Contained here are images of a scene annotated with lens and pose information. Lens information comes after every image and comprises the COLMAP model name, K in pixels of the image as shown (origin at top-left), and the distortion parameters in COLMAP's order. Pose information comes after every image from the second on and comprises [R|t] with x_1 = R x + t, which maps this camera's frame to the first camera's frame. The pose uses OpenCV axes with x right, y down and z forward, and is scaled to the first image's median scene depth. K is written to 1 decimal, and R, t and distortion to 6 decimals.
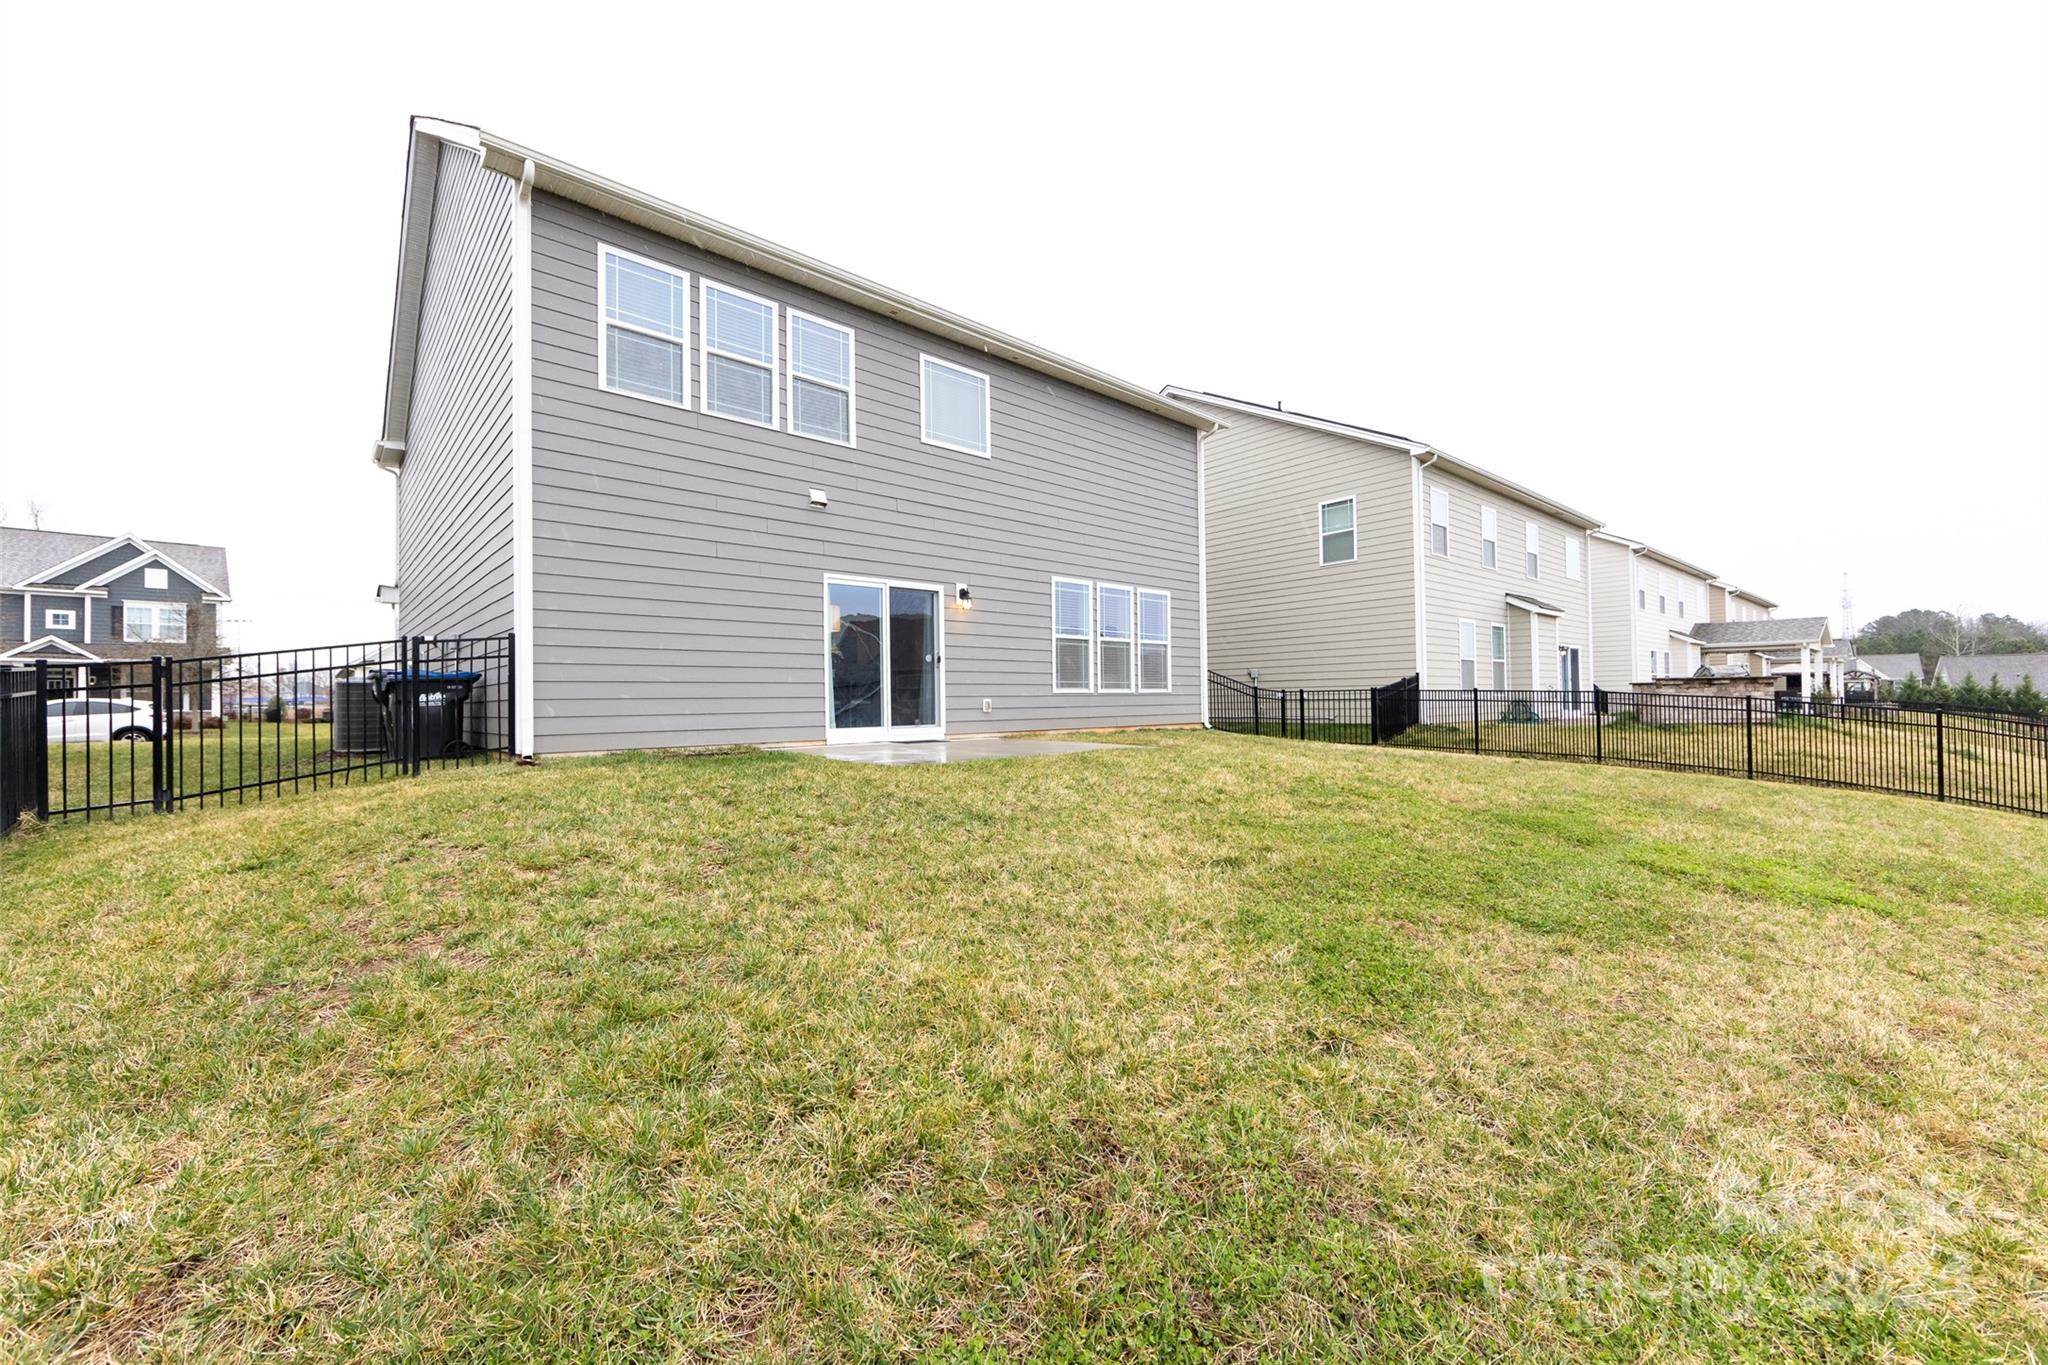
lens RADIAL K [[813.5, 0, 1015.3], [0, 813.5, 691.3], [0, 0, 1]] dist [-0.003780, 0.000086]
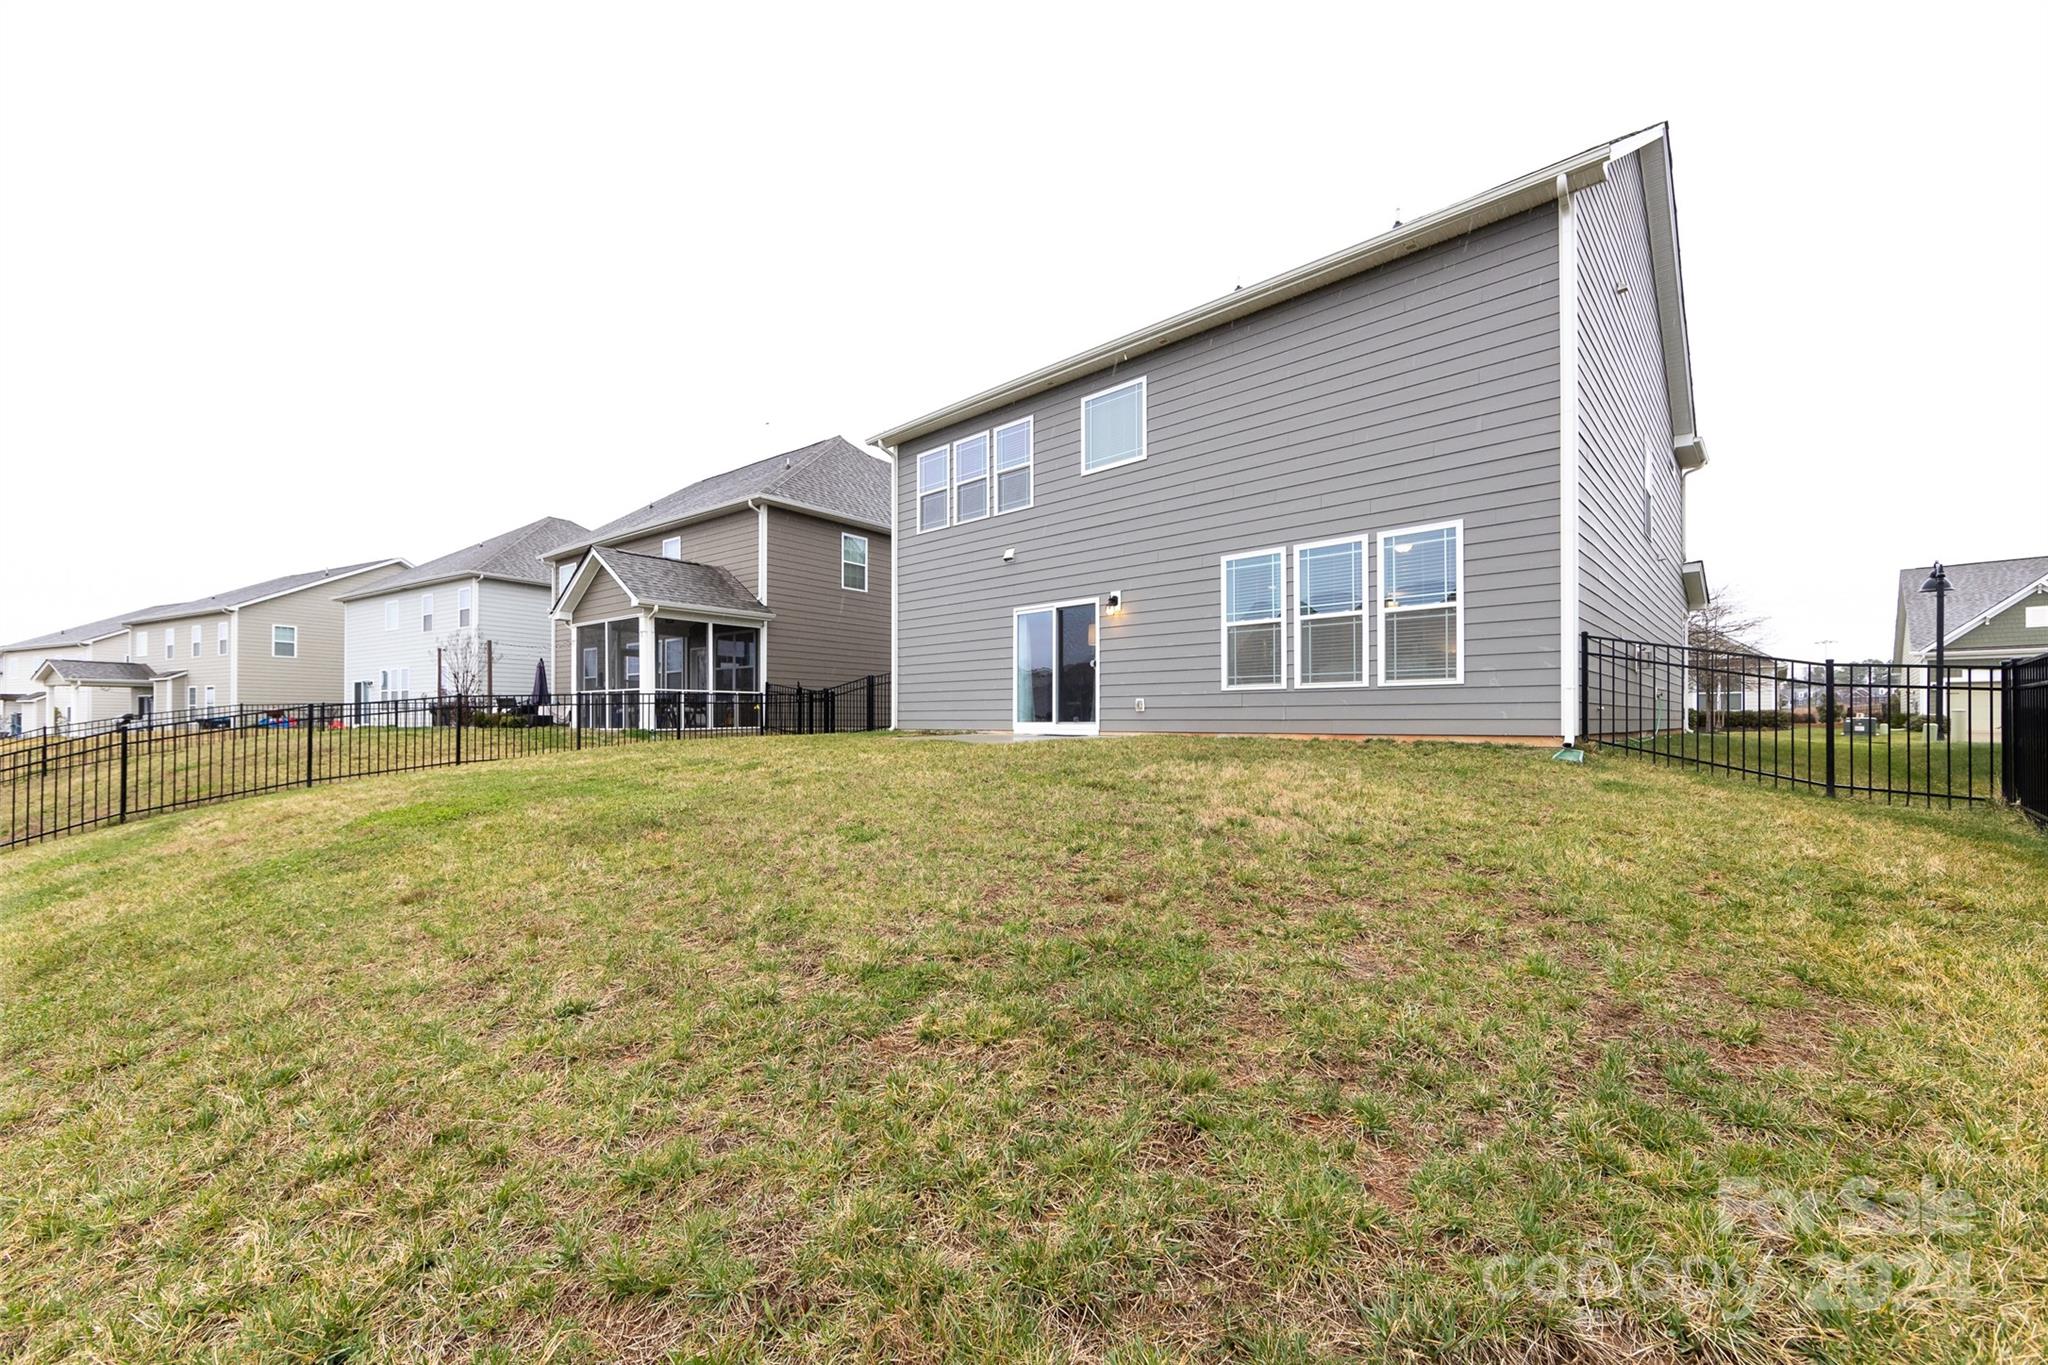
lens RADIAL K [[813.5, 0, 1013.0], [0, 813.5, 702.0], [0, 0, 1]] dist [-0.003780, 0.000086]
pose [[0.075798, -0.000503, -0.997123, 0.956938], [0.022352, 0.999749, 0.001195, 0.008732], [0.996873, -0.022379, 0.075790, 0.755243]]
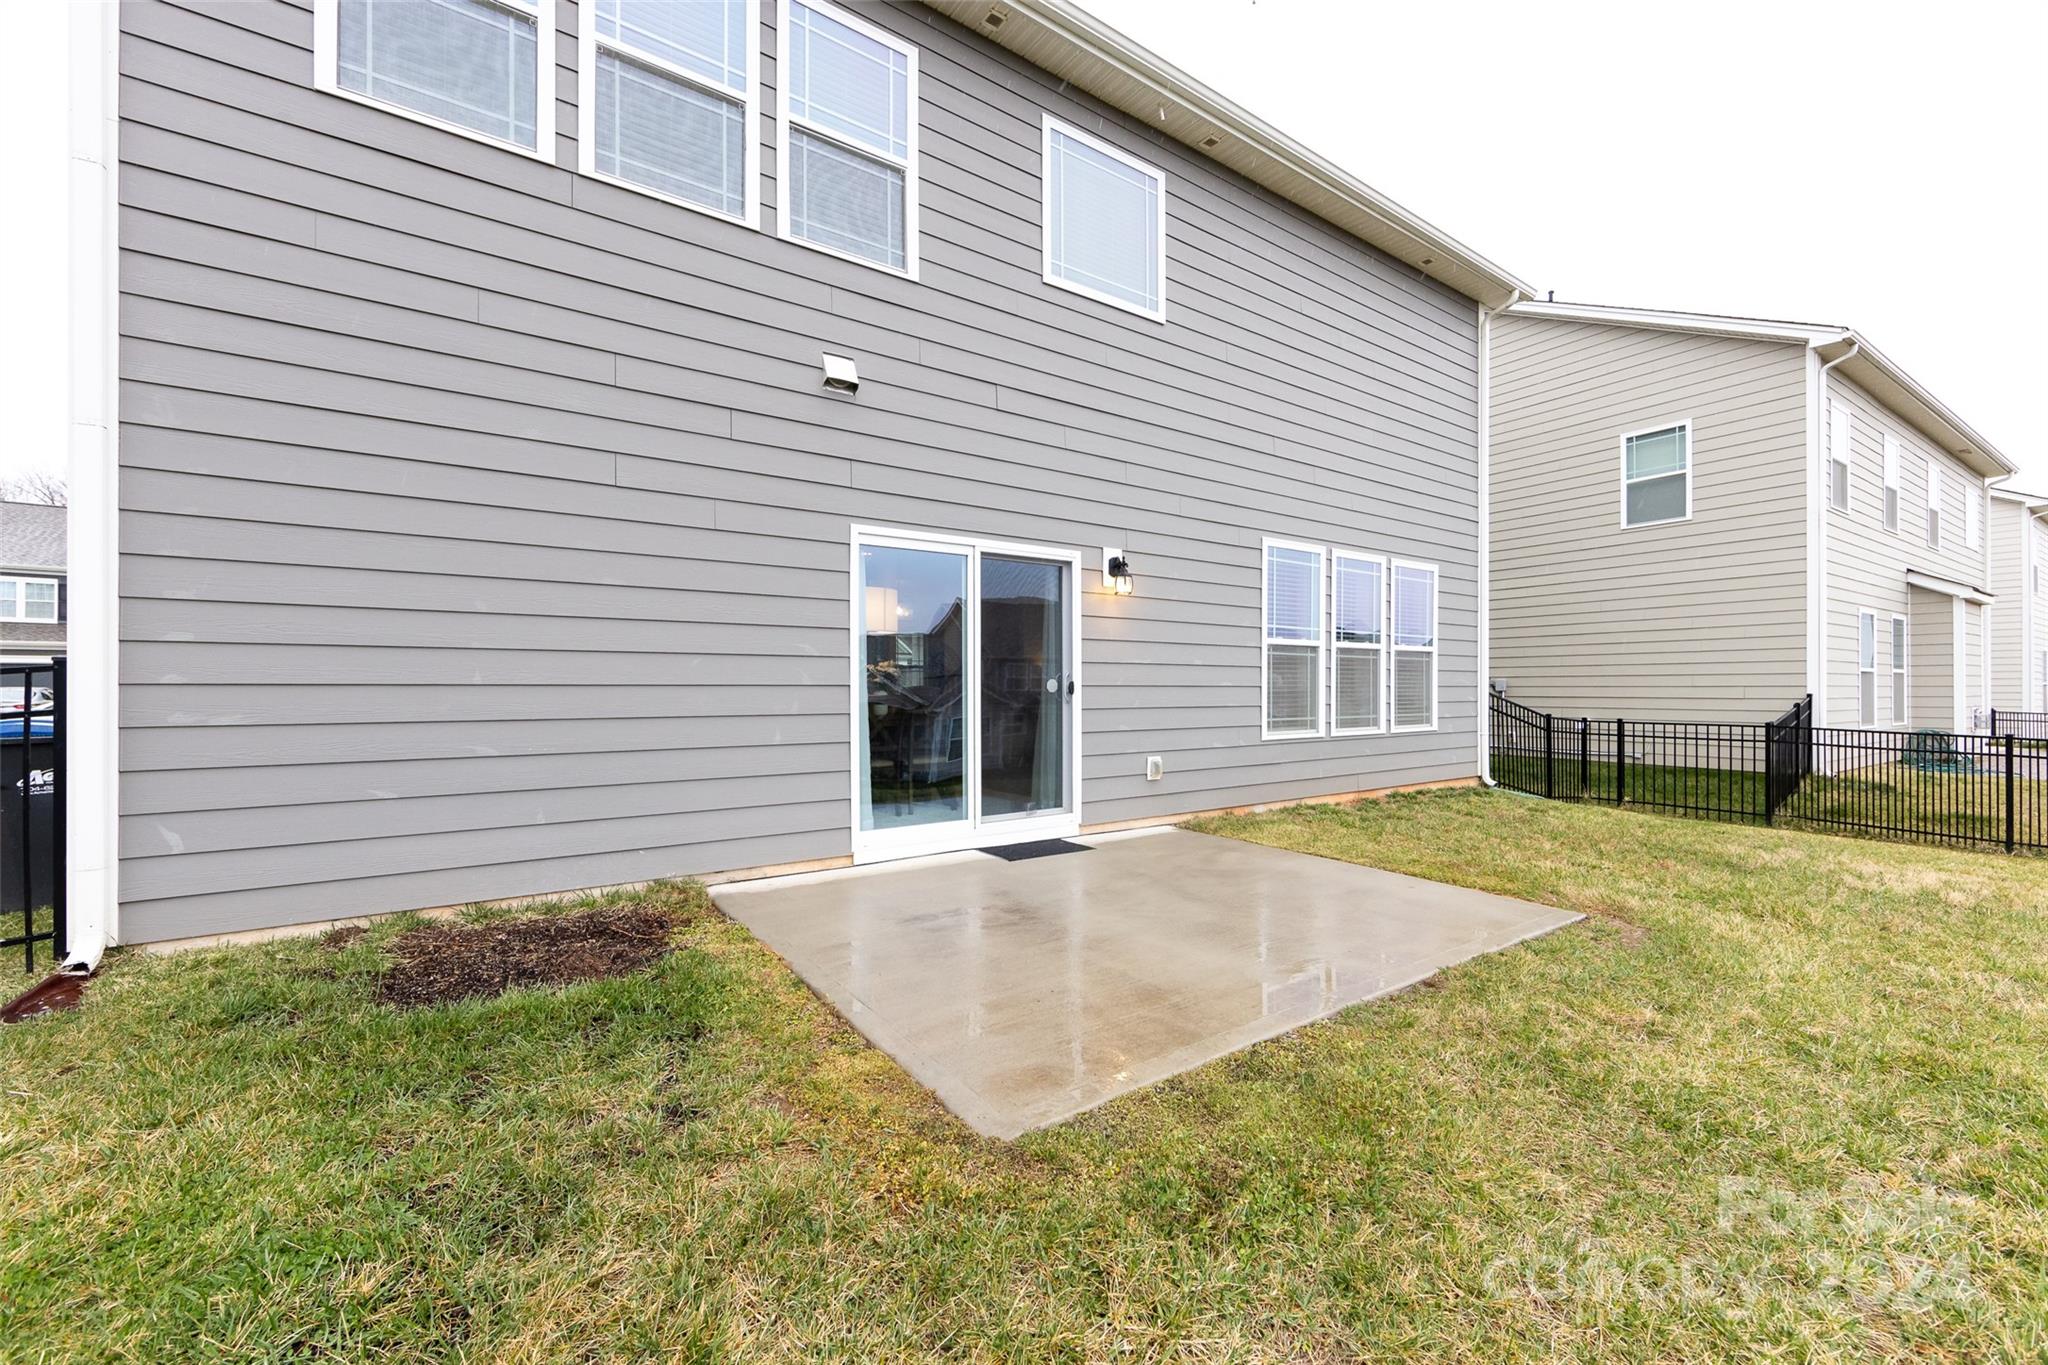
lens RADIAL K [[813.5, 0, 1016.2], [0, 813.5, 685.5], [0, 0, 1]] dist [-0.003780, 0.000086]
pose [[0.992365, 0.013720, -0.122574, -0.060172], [-0.011986, 0.999817, 0.014879, -0.045802], [0.122756, -0.013297, 0.992348, 0.434162]]
